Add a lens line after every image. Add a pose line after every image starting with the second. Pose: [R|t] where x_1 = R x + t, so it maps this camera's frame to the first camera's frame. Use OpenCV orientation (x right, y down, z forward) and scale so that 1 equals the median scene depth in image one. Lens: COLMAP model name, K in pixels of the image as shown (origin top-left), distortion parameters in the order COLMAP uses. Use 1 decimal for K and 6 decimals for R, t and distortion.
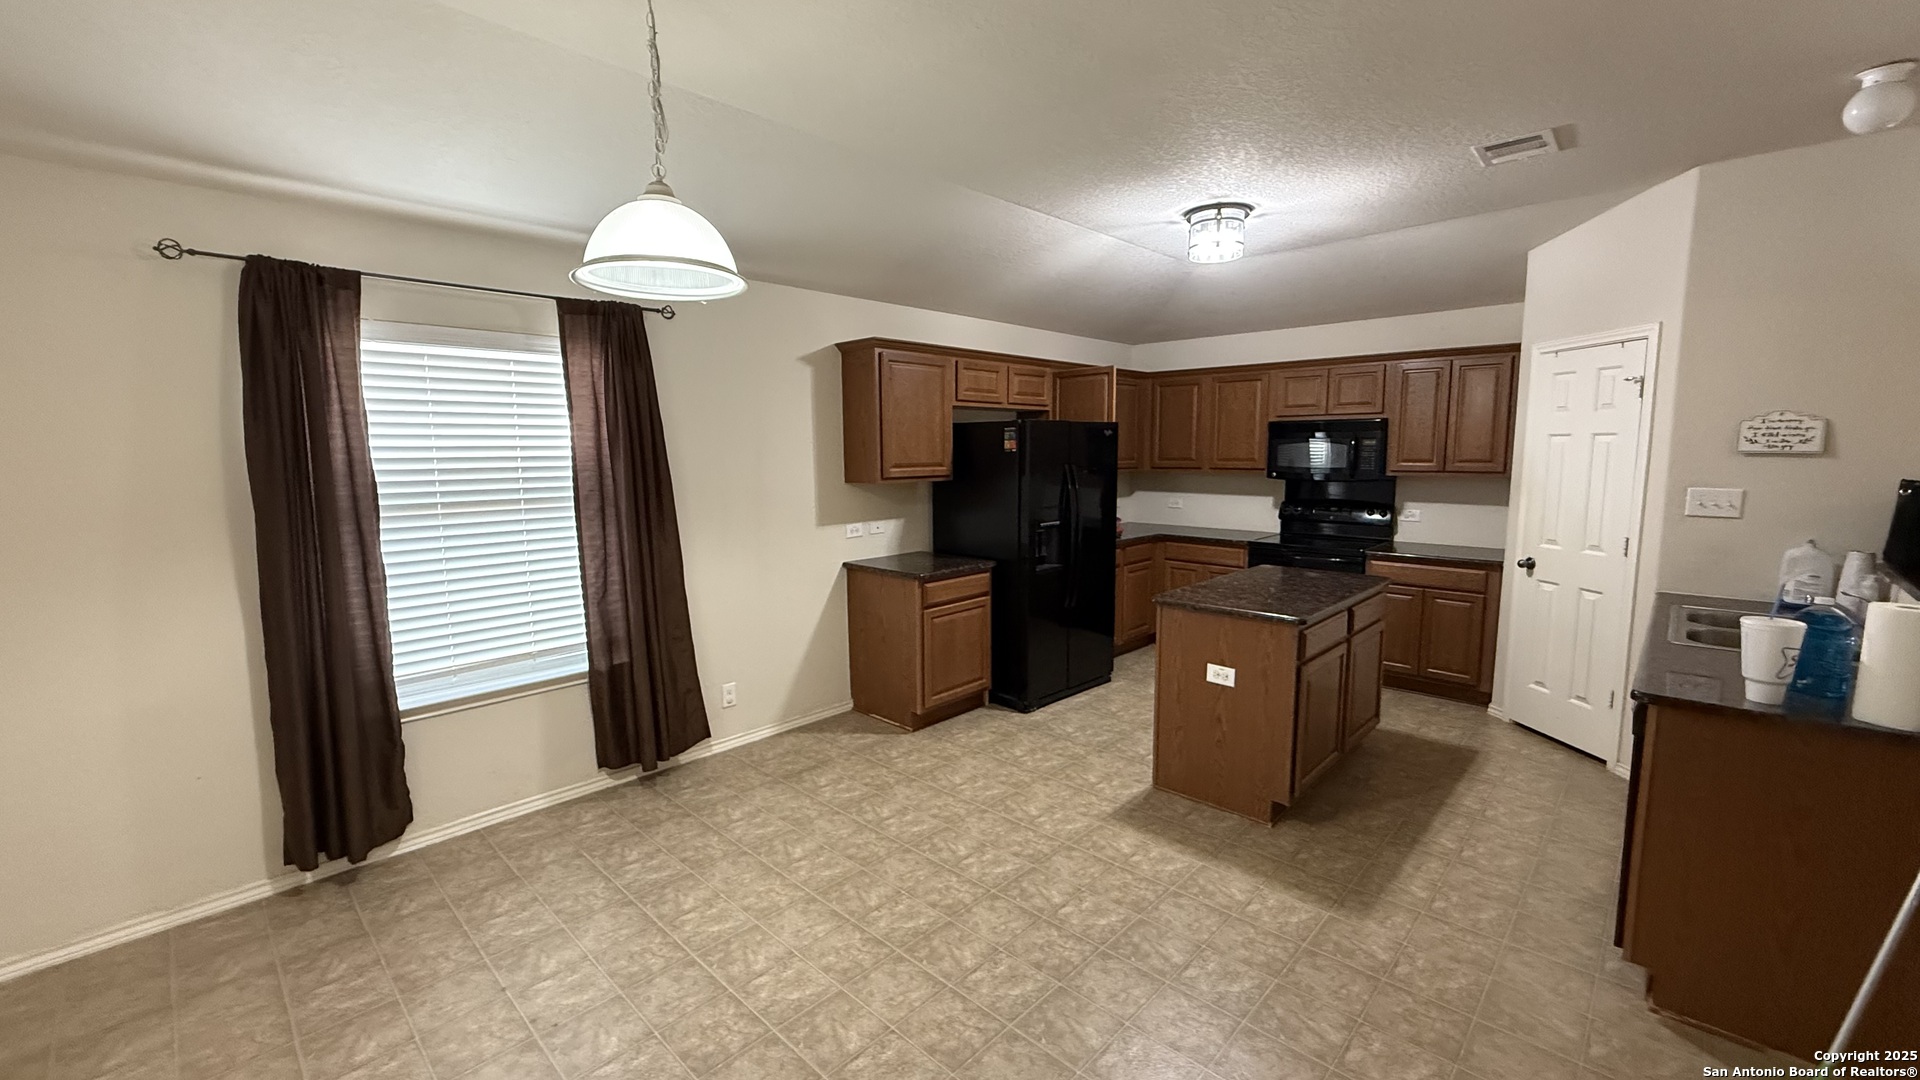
lens RADIAL K [[758.7, 0, 946.9], [0, 758.7, 535.2], [0, 0, 1]] dist [0.009169, -0.008594]
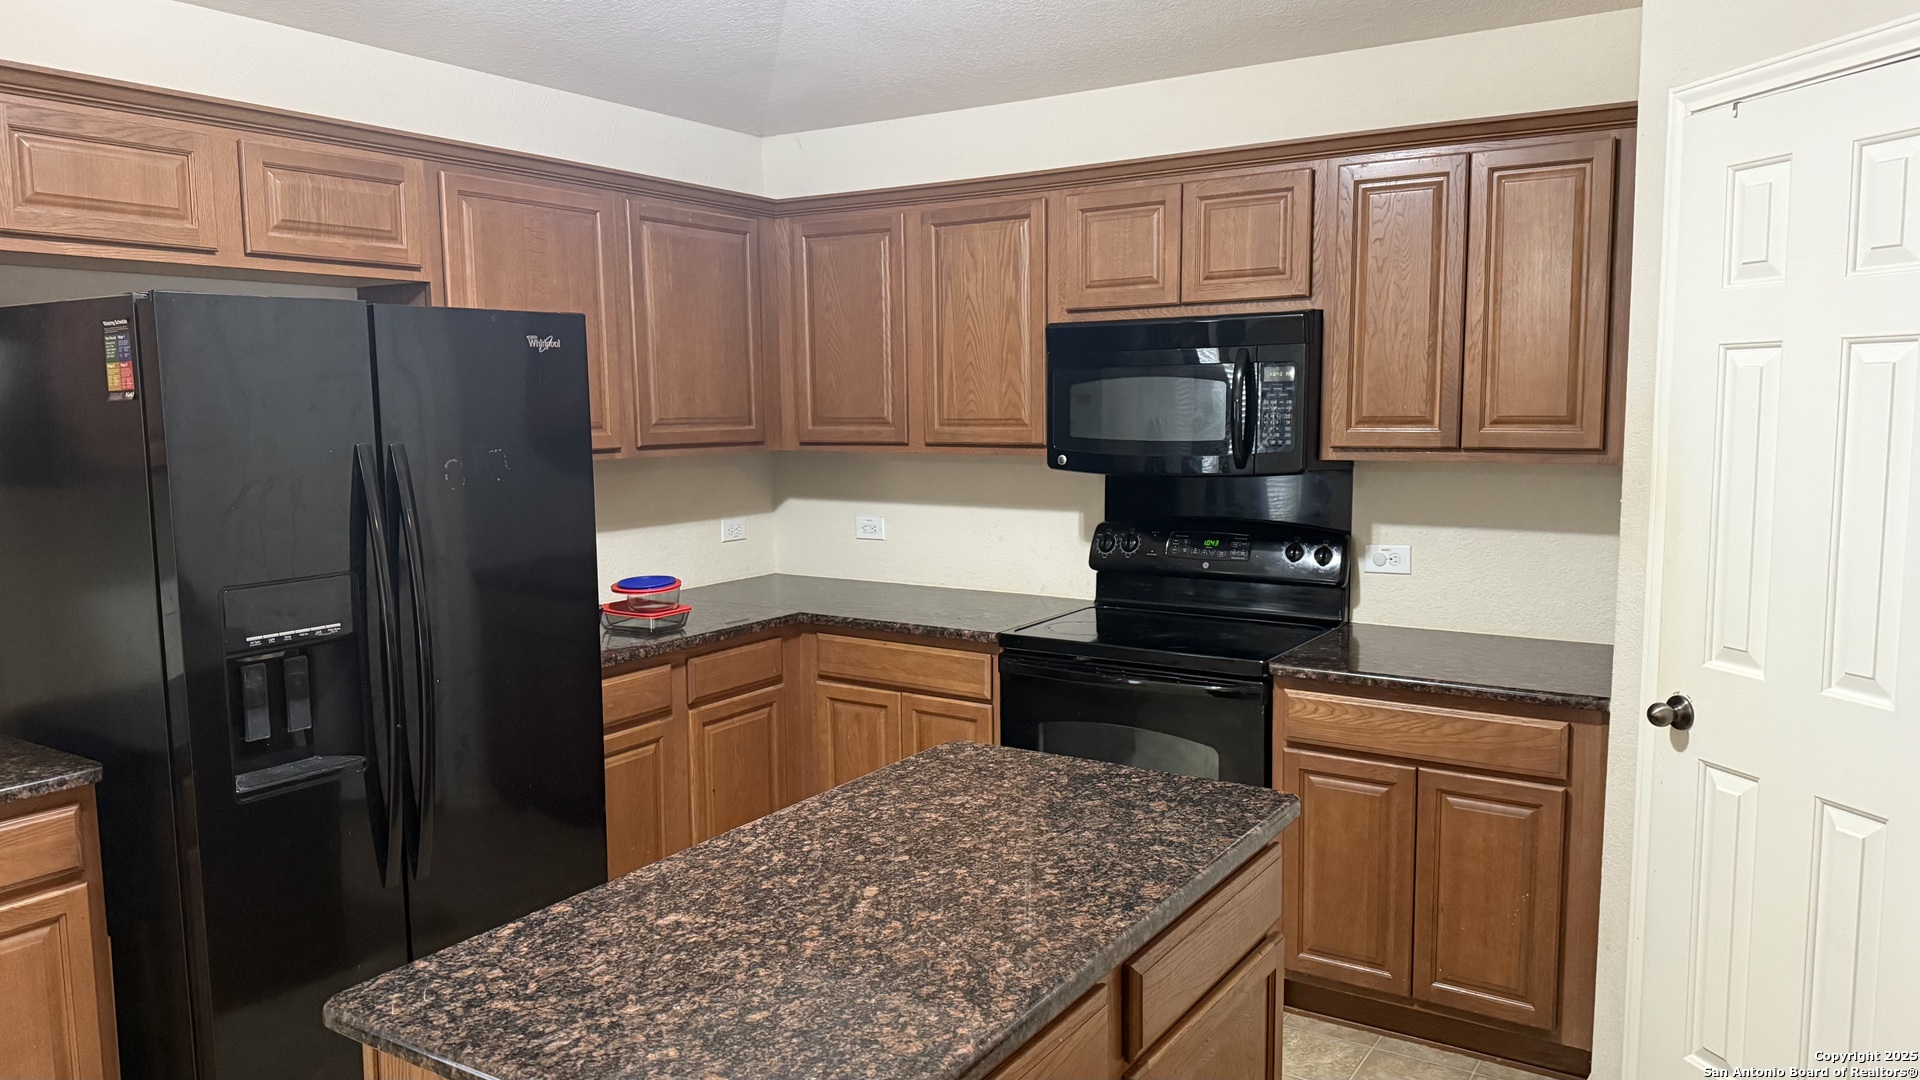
lens RADIAL K [[1367.6, 0, 922.5], [0, 1367.6, 546.1], [0, 0, 1]] dist [0.081610, -0.154549]
pose [[0.982900, -0.023339, 0.182654, 0.237643], [0.024336, 0.999699, -0.003216, -0.035442], [-0.182524, 0.007606, 0.983172, 0.335516]]
